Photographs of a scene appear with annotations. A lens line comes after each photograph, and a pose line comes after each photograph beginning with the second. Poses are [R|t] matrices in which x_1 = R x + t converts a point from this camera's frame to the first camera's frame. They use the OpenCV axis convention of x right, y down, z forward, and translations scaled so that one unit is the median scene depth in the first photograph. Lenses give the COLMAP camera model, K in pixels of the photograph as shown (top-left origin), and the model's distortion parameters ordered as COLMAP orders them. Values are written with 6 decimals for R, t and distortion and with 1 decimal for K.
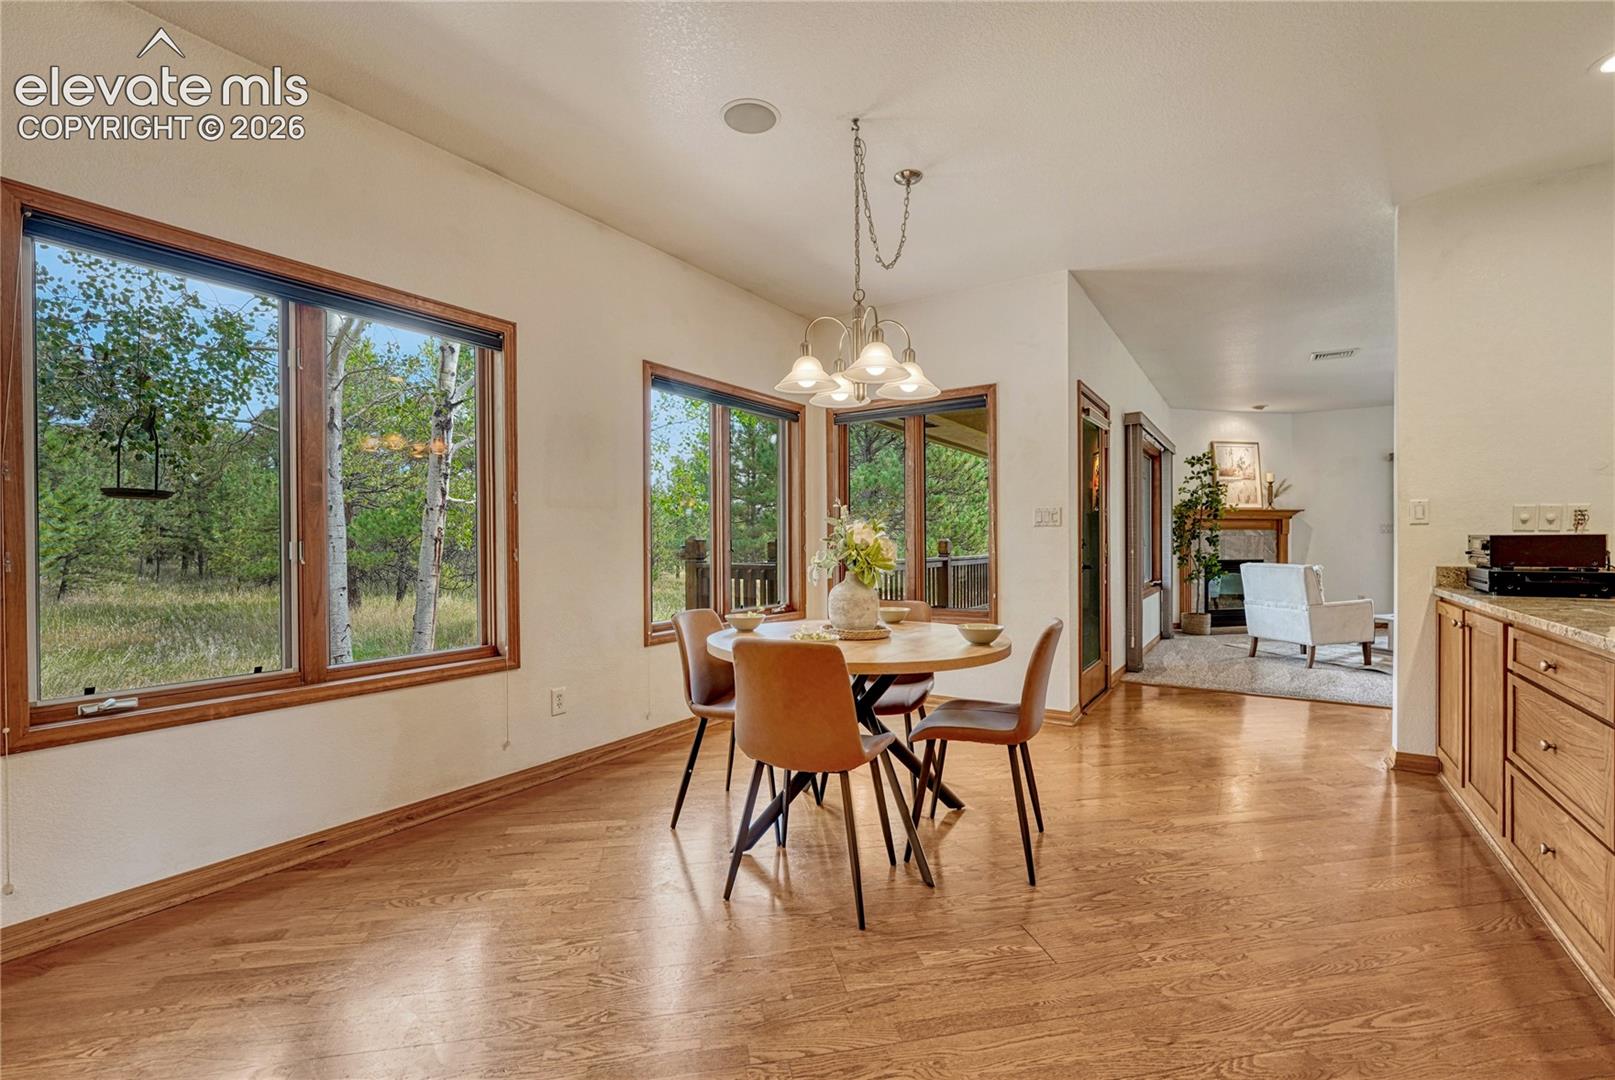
lens RADIAL K [[695.5, 0, 806.5], [0, 695.5, 546.7], [0, 0, 1]] dist [-0.013433, 0.001085]
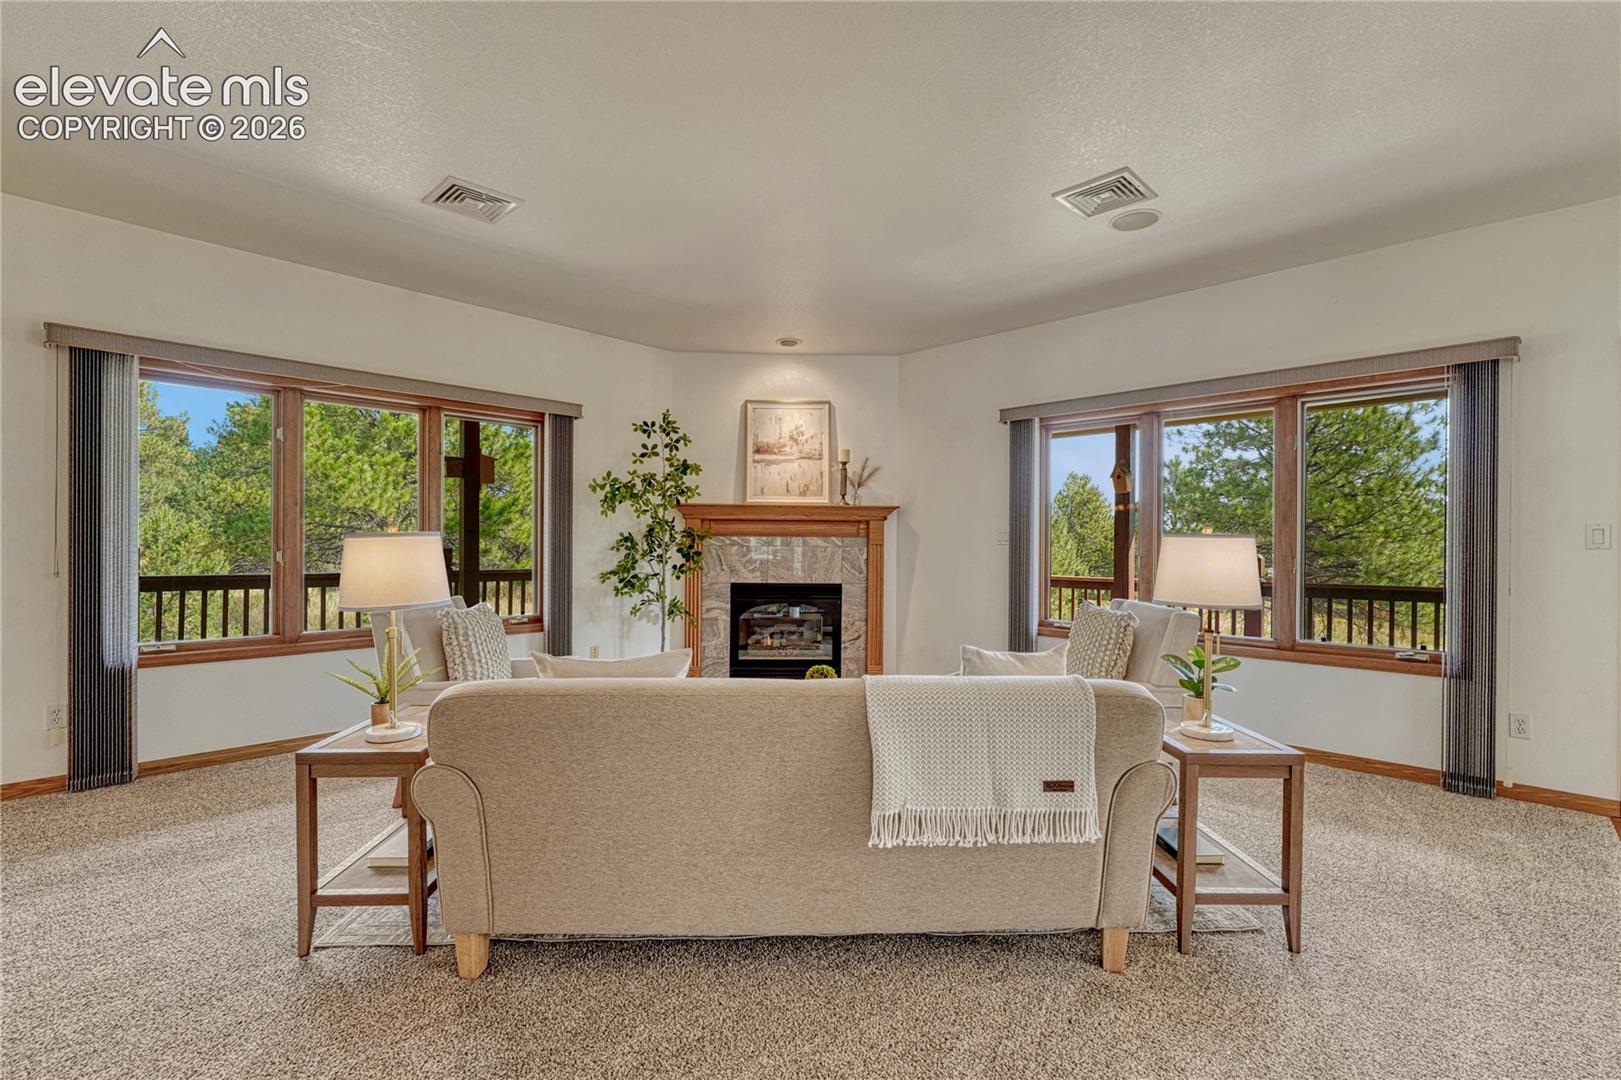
lens RADIAL K [[717.9, 0, 813.4], [0, 717.9, 547.1], [0, 0, 1]] dist [-0.005765, -0.000852]
pose [[0.985064, 0.015090, -0.171527, 0.886537], [-0.016777, 0.999824, -0.008390, -0.010911], [0.171371, 0.011142, 0.985144, 0.395723]]
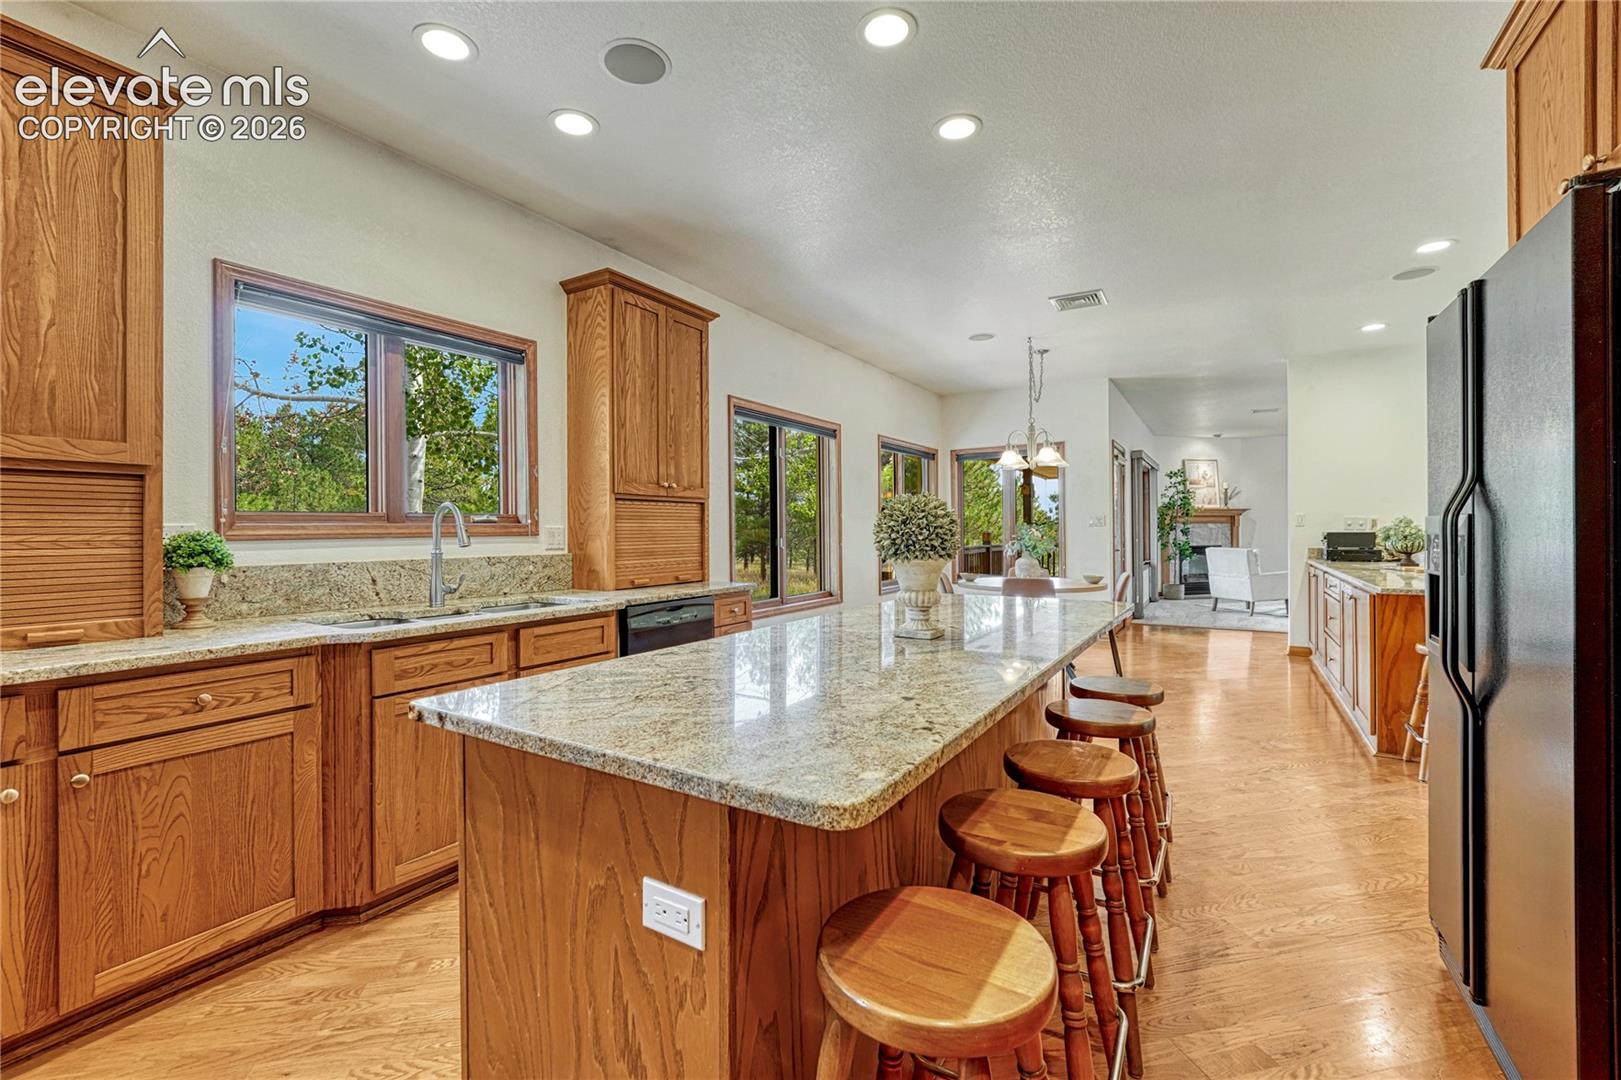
lens RADIAL K [[698.1, 0, 789.3], [0, 698.1, 531.0], [0, 0, 1]] dist [-0.013433, 0.001085]
pose [[0.999680, -0.003446, 0.025052, -0.265654], [0.003589, 0.999977, -0.005668, -0.006130], [-0.025032, 0.005756, 0.999670, -0.410190]]
